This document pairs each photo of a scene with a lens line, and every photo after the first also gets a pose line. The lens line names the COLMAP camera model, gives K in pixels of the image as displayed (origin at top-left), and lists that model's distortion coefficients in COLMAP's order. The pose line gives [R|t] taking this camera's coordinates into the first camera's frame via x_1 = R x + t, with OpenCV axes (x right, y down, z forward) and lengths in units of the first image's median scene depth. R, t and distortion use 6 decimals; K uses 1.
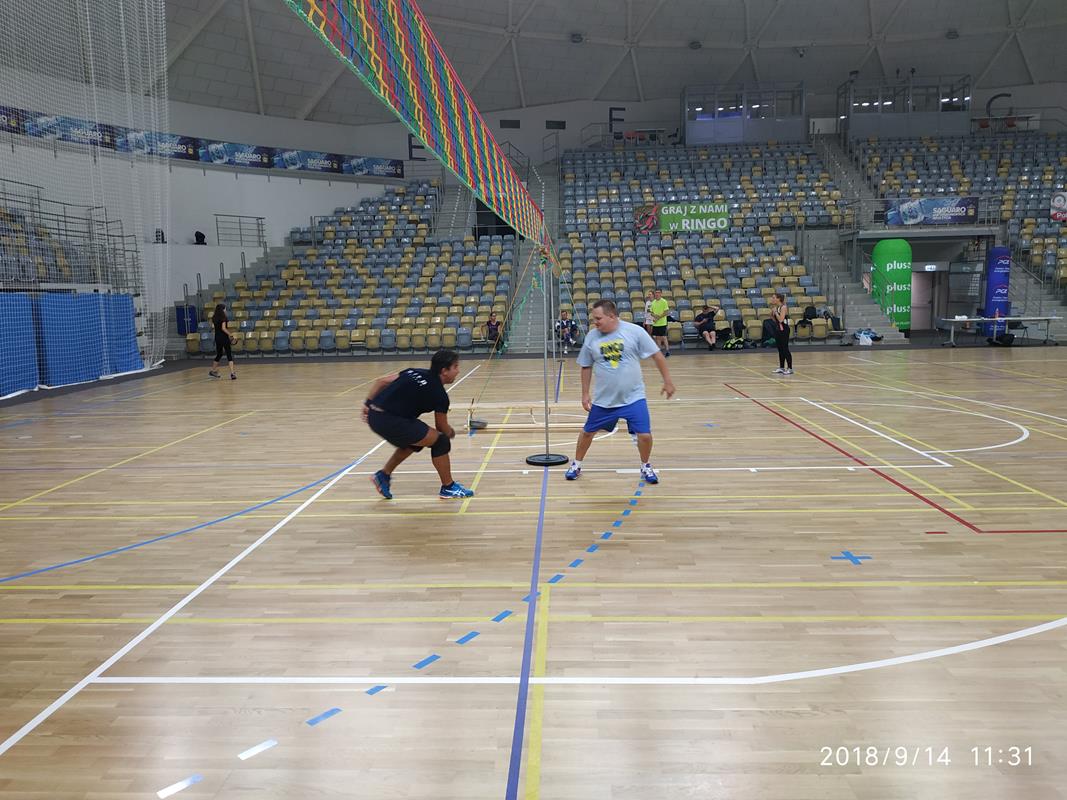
lens RADIAL K [[782.7, 0, 532.8], [0, 782.7, 401.4], [0, 0, 1]] dist [0.015076, -0.031277]
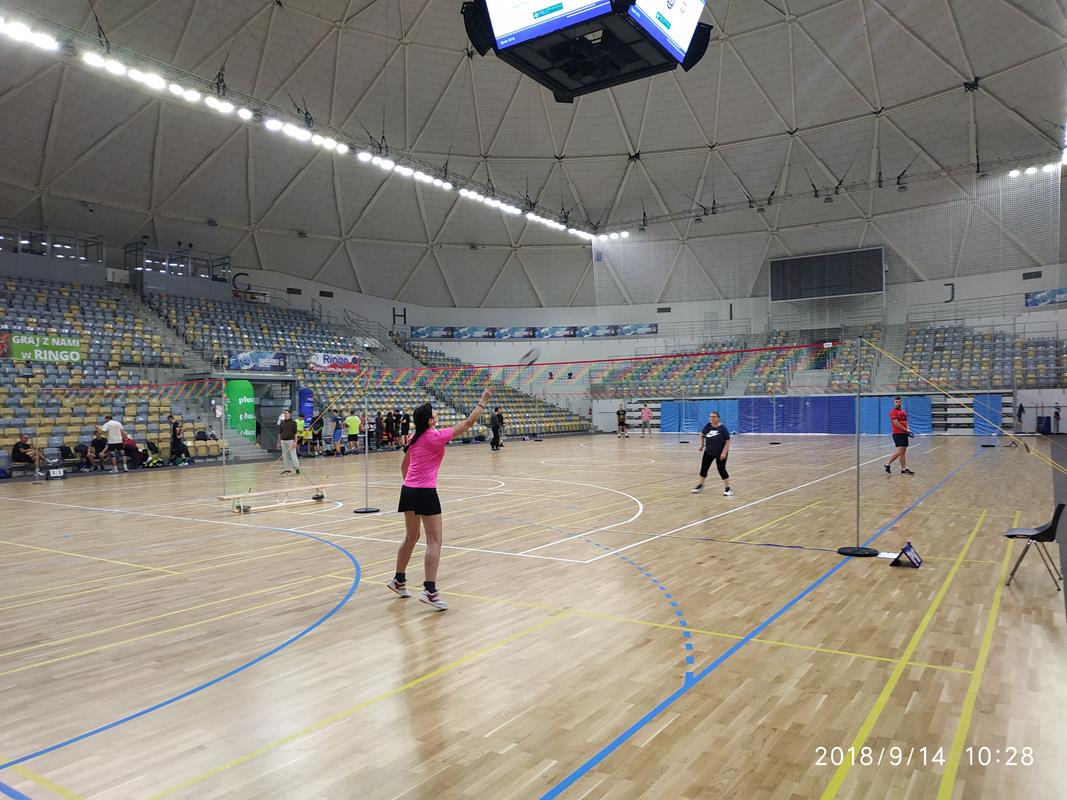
lens RADIAL K [[759.3, 0, 532.2], [0, 759.3, 393.0], [0, 0, 1]] dist [0.042912, -0.064333]
pose [[0.521394, 0.034474, 0.852619, -0.322556], [0.119788, 0.986332, -0.113134, 0.014555], [-0.844866, 0.161121, 0.510139, -0.048876]]
